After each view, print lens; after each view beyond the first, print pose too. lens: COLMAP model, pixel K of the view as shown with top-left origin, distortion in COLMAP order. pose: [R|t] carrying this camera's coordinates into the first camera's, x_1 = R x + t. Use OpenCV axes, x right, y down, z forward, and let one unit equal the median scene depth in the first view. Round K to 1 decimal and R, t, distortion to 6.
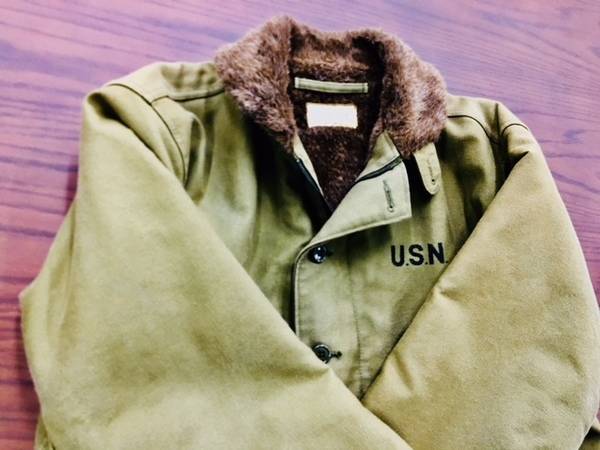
lens RADIAL K [[518.9, 0, 303.1], [0, 518.9, 226.9], [0, 0, 1]] dist [0.060879, -0.118433]
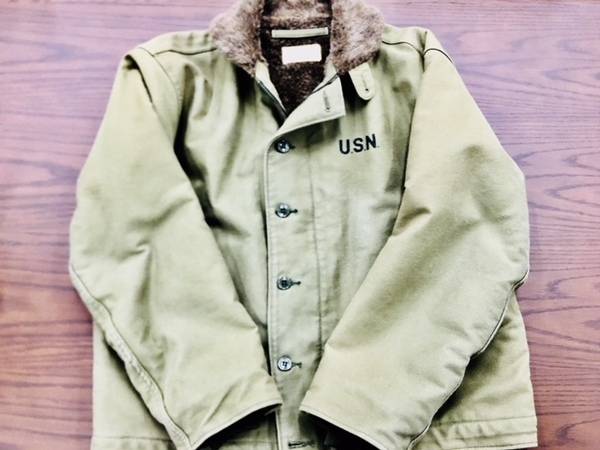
lens RADIAL K [[518.9, 0, 298.0], [0, 518.9, 224.6], [0, 0, 1]] dist [0.060879, -0.118433]
pose [[0.959452, -0.047836, -0.277783, 0.440342], [0.051656, 0.998644, 0.006445, 0.249641], [0.277098, -0.020533, 0.960622, -0.384968]]
